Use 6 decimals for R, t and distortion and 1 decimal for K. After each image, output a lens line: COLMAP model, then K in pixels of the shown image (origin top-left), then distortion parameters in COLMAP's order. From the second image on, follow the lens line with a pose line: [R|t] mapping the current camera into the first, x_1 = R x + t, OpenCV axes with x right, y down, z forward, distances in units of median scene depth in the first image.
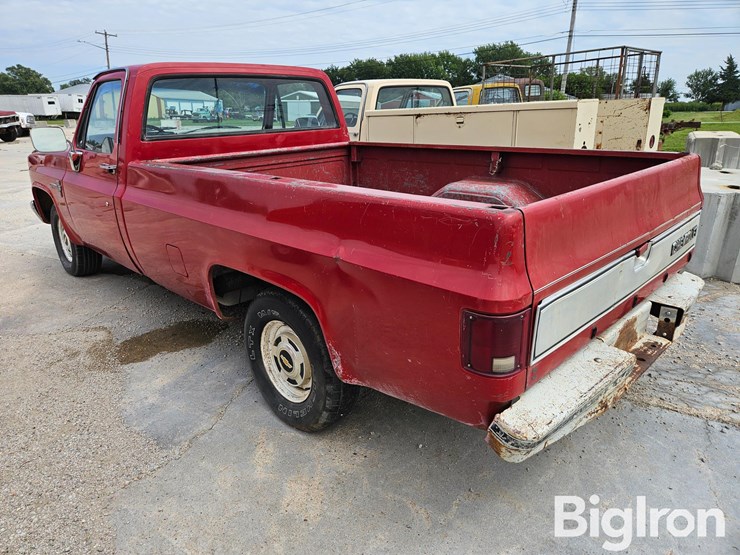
lens RADIAL K [[497.2, 0, 364.1], [0, 497.2, 274.3], [0, 0, 1]] dist [0.064538, -0.052234]
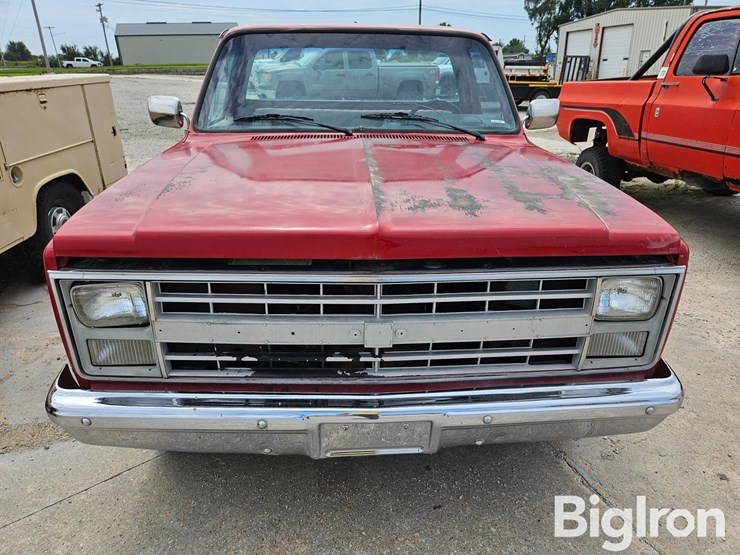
lens RADIAL K [[497.2, 0, 369.0], [0, 497.2, 279.3], [0, 0, 1]] dist [0.064538, -0.052234]
pose [[-0.751548, -0.236679, 0.615758, -0.882110], [0.221101, 0.789058, 0.573150, -0.534841], [-0.621522, 0.566895, -0.540685, 1.603043]]
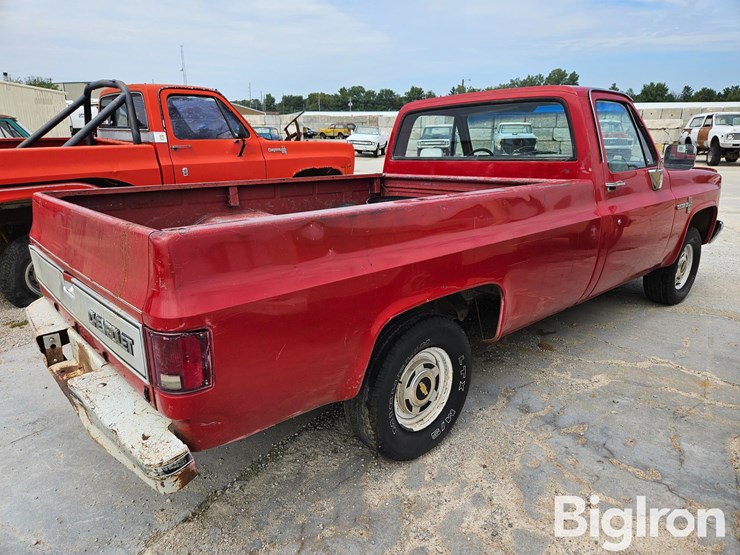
lens RADIAL K [[497.2, 0, 372.0], [0, 497.2, 277.9], [0, 0, 1]] dist [0.064538, -0.052234]
pose [[-0.047744, 0.283769, -0.957703, 0.764692], [-0.302750, 0.909584, 0.284604, -0.270237], [0.951873, 0.303533, 0.042484, 0.778180]]
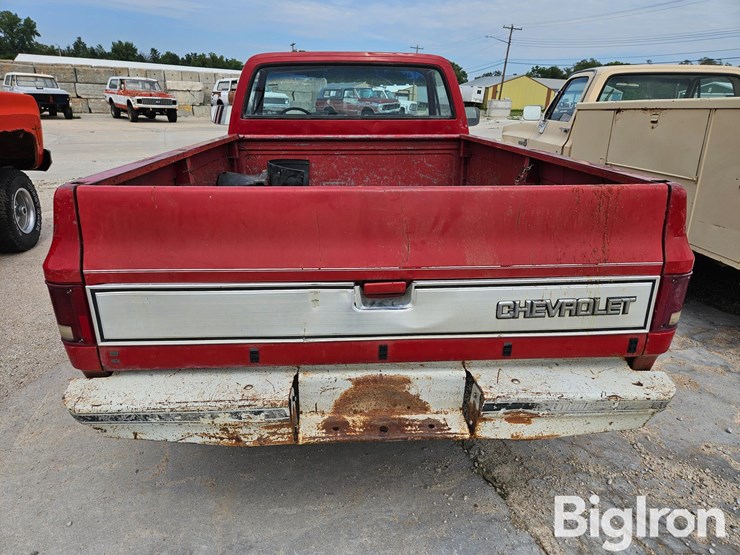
lens RADIAL K [[497.2, 0, 368.1], [0, 497.2, 281.9], [0, 0, 1]] dist [0.064538, -0.052234]
pose [[0.755896, 0.250944, -0.604688, 0.494367], [-0.234109, 0.966159, 0.108303, -0.066587], [0.611403, 0.059697, 0.789064, 0.194978]]
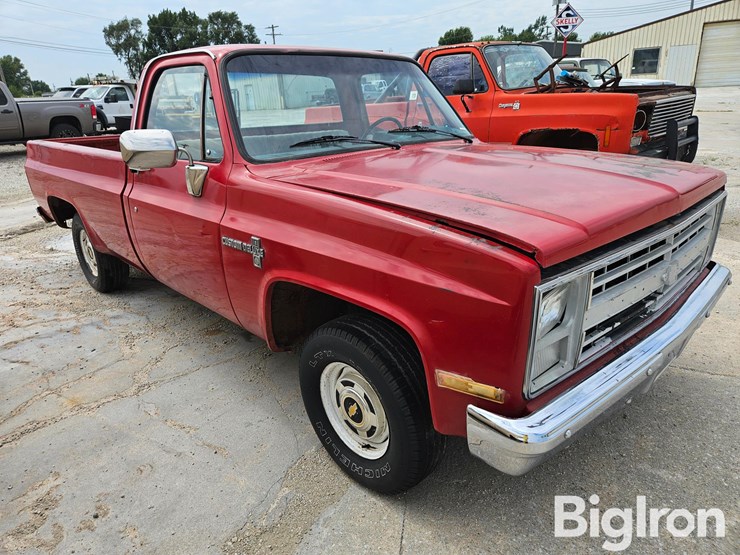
lens RADIAL K [[497.2, 0, 356.1], [0, 497.2, 279.4], [0, 0, 1]] dist [0.064538, -0.052234]
pose [[-0.998278, 0.044539, 0.038182, -0.394655], [0.058622, 0.782352, 0.620072, -0.601654], [-0.002254, 0.621242, -0.783615, 1.802983]]
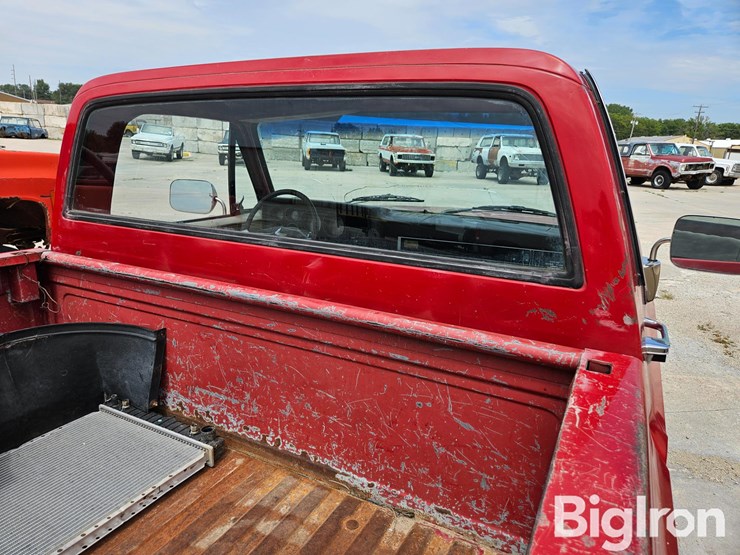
lens RADIAL K [[497.2, 0, 360.9], [0, 497.2, 276.0], [0, 0, 1]] dist [0.064538, -0.052234]
pose [[0.292276, 0.266780, -0.918370, 0.145035], [-0.338332, 0.927043, 0.161624, -0.318264], [0.894486, 0.263475, 0.361213, 0.869657]]
